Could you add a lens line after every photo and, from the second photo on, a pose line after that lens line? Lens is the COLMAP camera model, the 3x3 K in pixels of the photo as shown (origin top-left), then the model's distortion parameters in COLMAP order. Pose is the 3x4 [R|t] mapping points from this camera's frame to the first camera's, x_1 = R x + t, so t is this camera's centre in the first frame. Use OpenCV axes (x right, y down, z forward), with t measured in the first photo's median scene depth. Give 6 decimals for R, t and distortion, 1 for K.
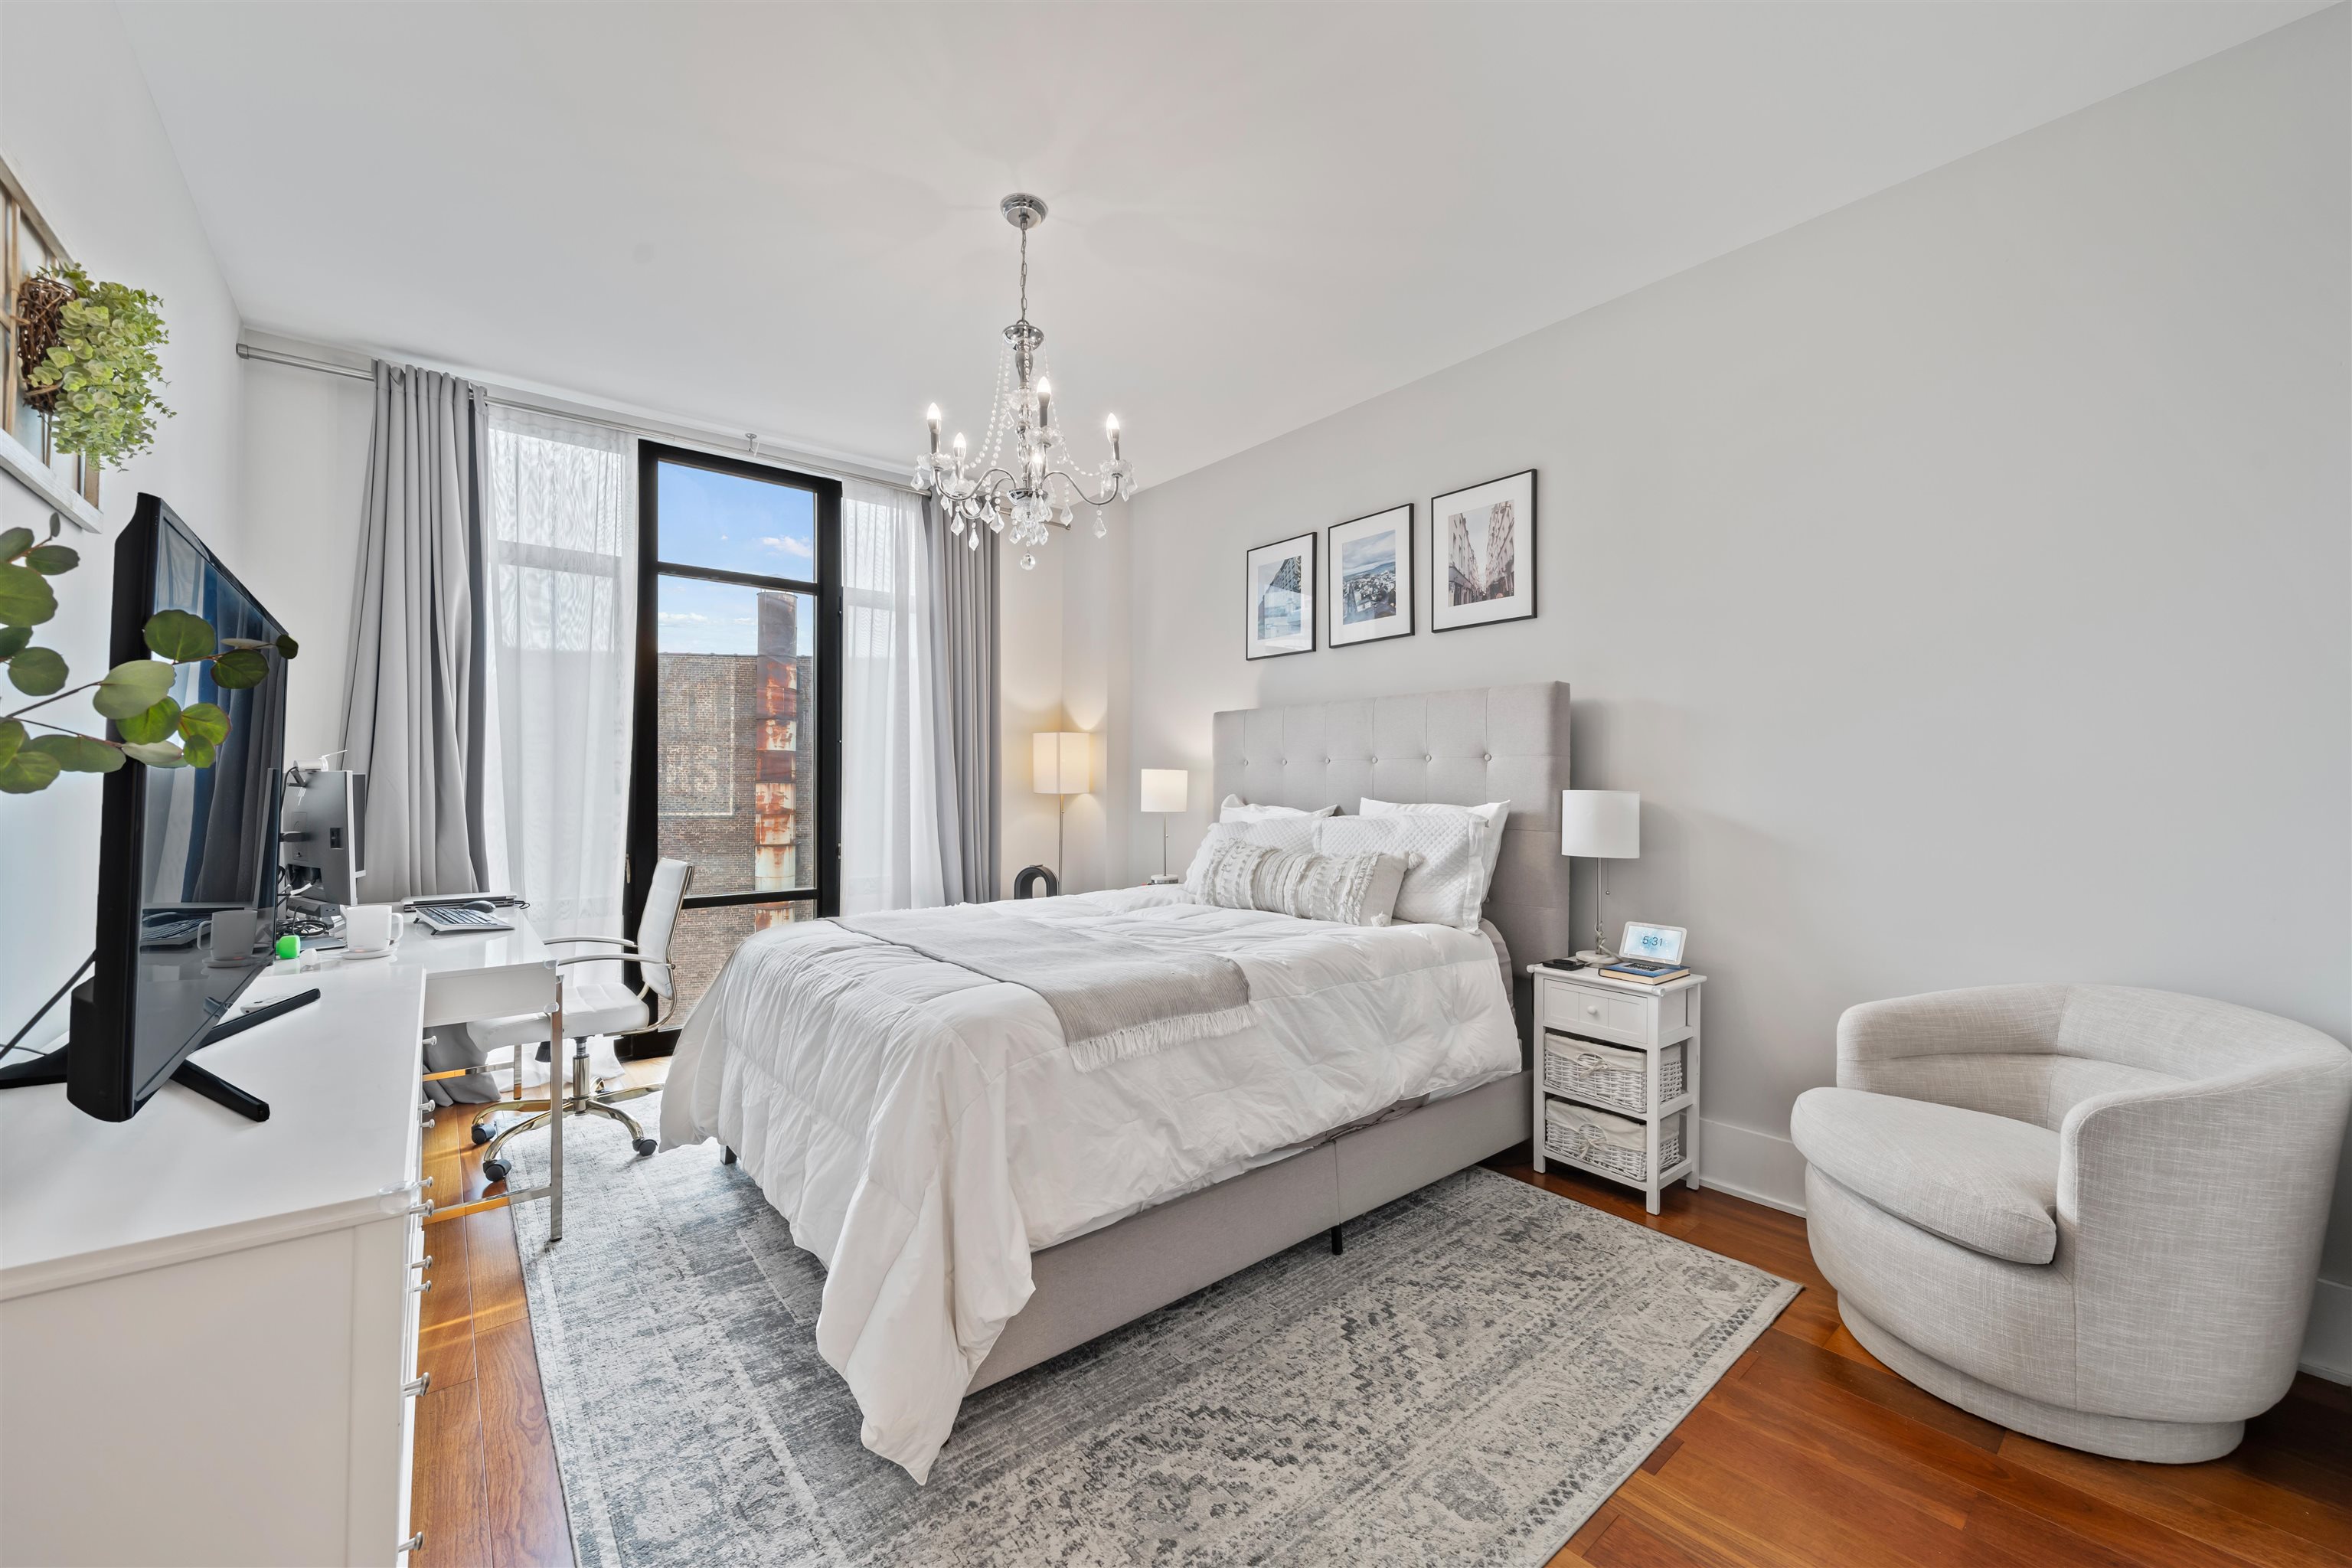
lens RADIAL K [[906.5, 0, 1171.1], [0, 906.5, 785.3], [0, 0, 1]] dist [-0.000911, -0.000043]
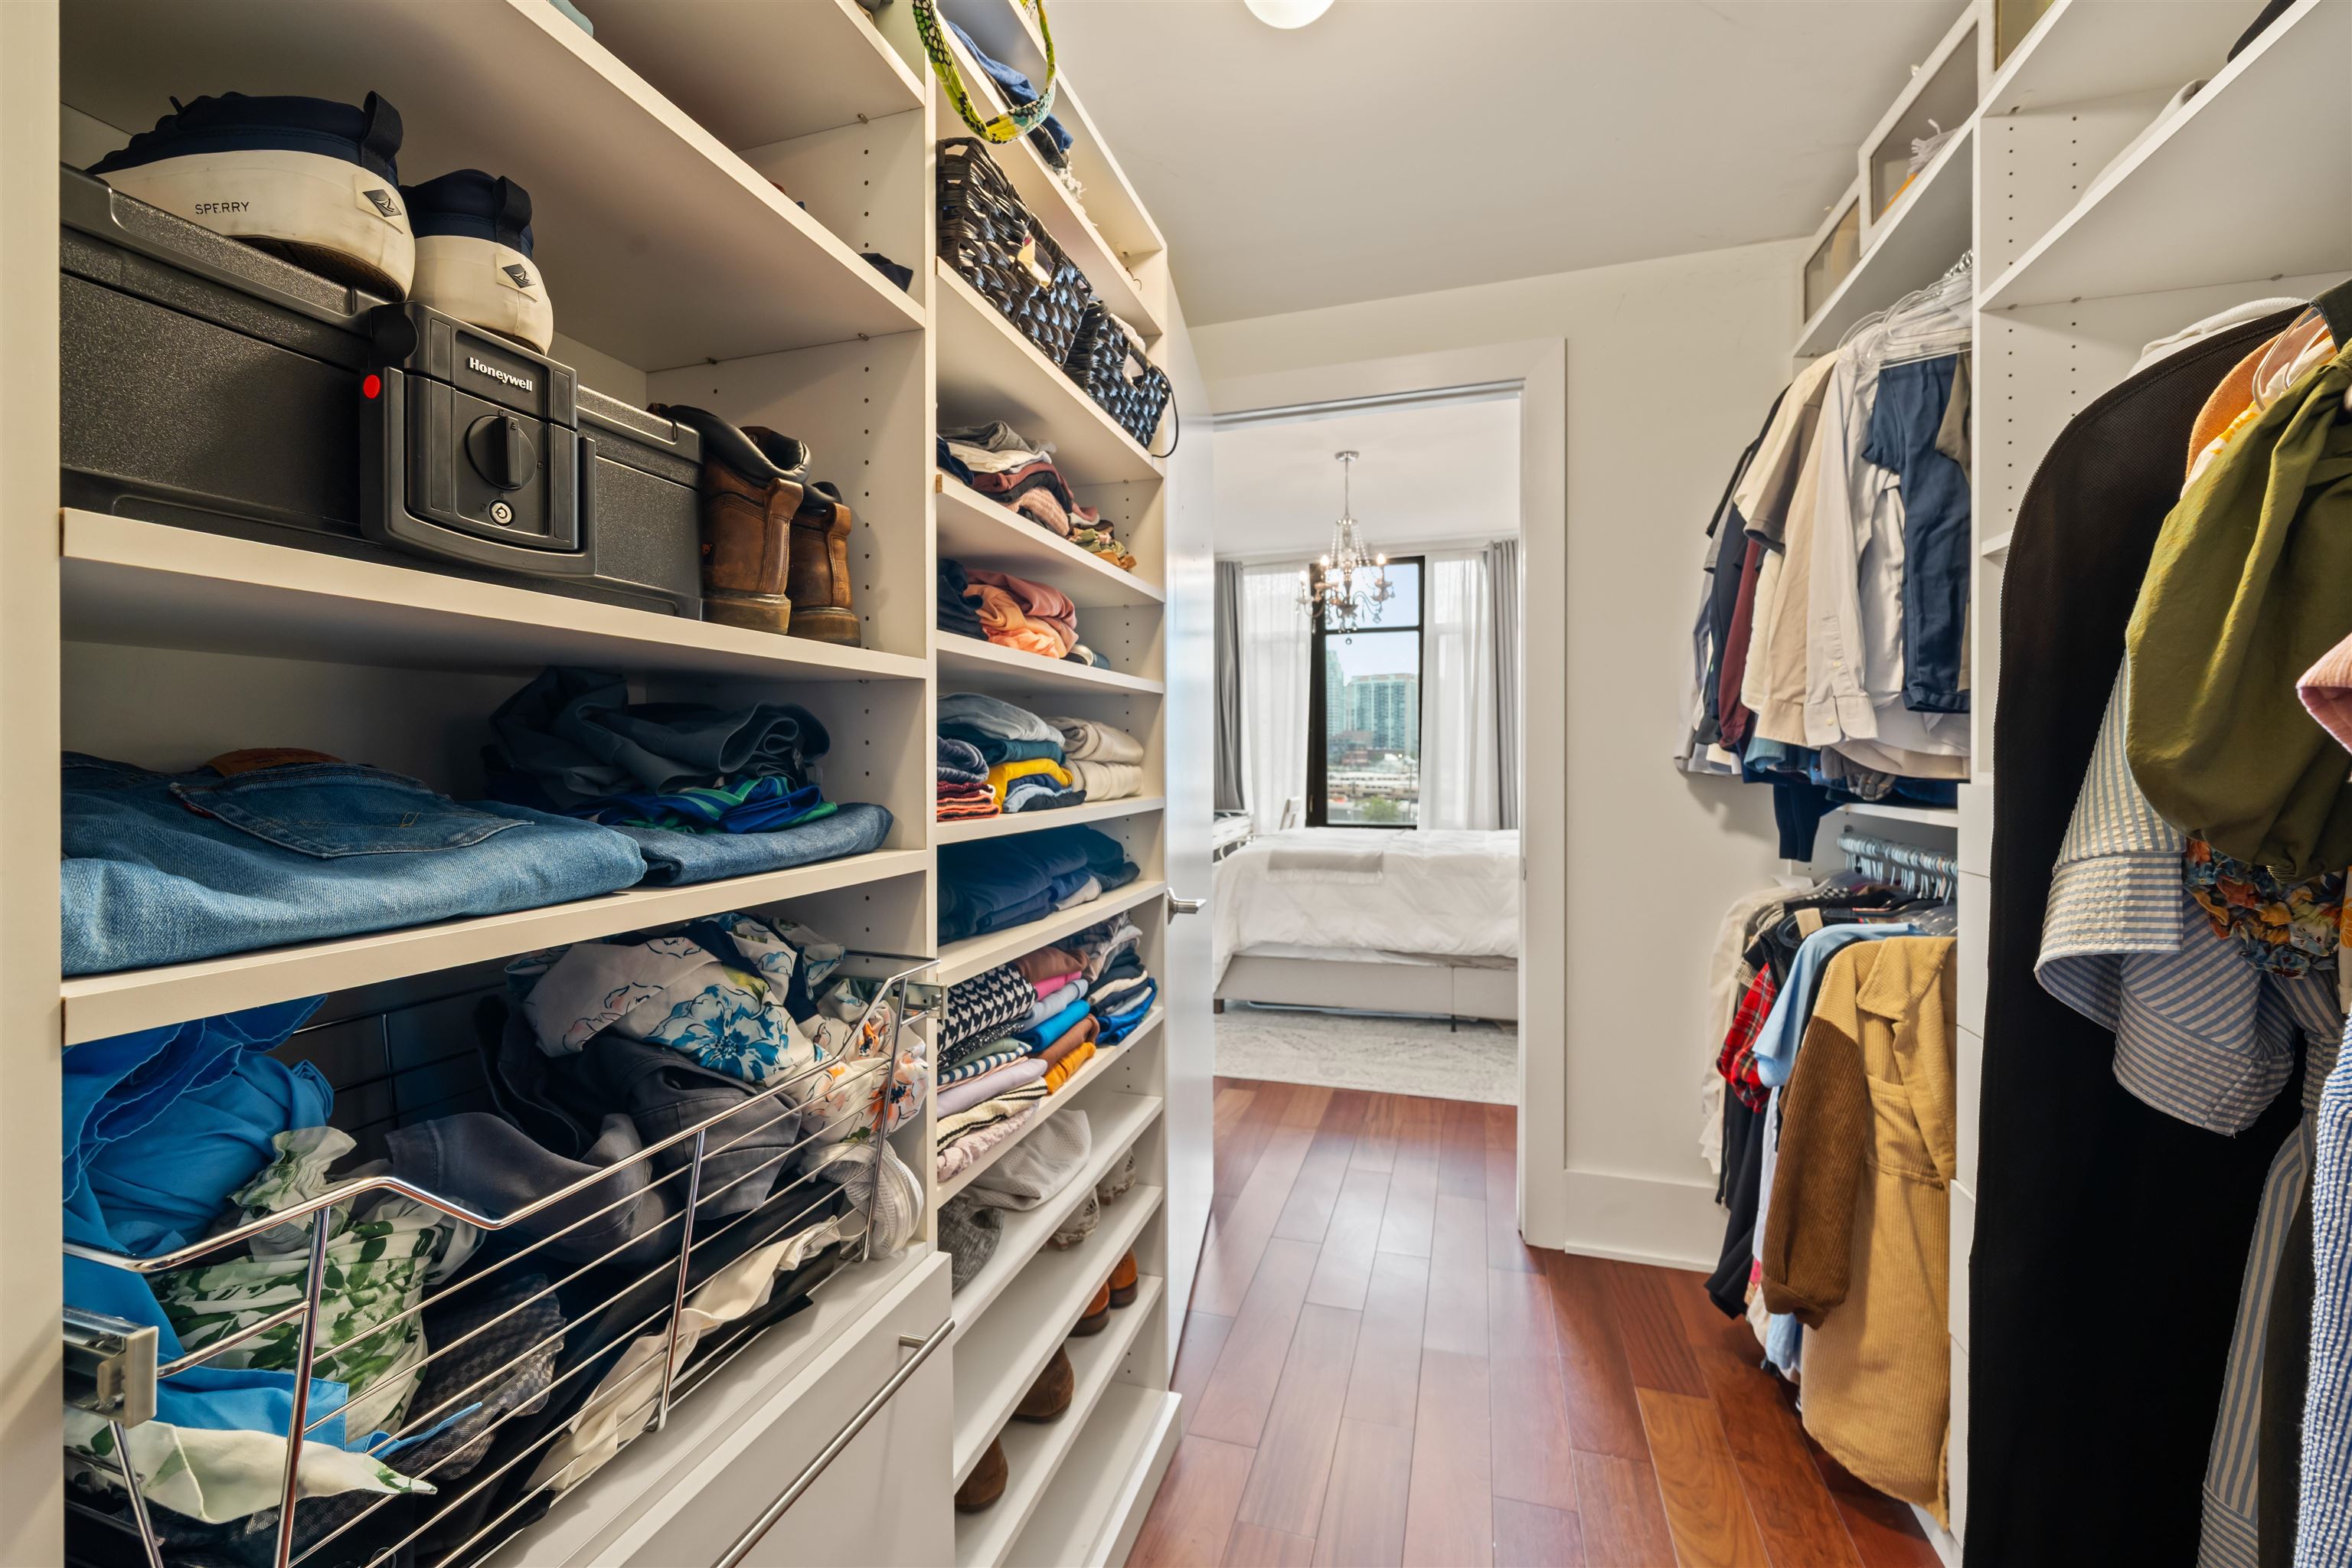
lens RADIAL K [[934.5, 0, 1174.7], [0, 934.5, 759.9], [0, 0, 1]] dist [-0.002047, -0.000404]
pose [[0.545307, 0.001337, -0.838235, 1.495098], [0.009099, 0.999930, 0.007515, -0.016617], [0.838187, -0.011725, 0.545257, -0.432539]]
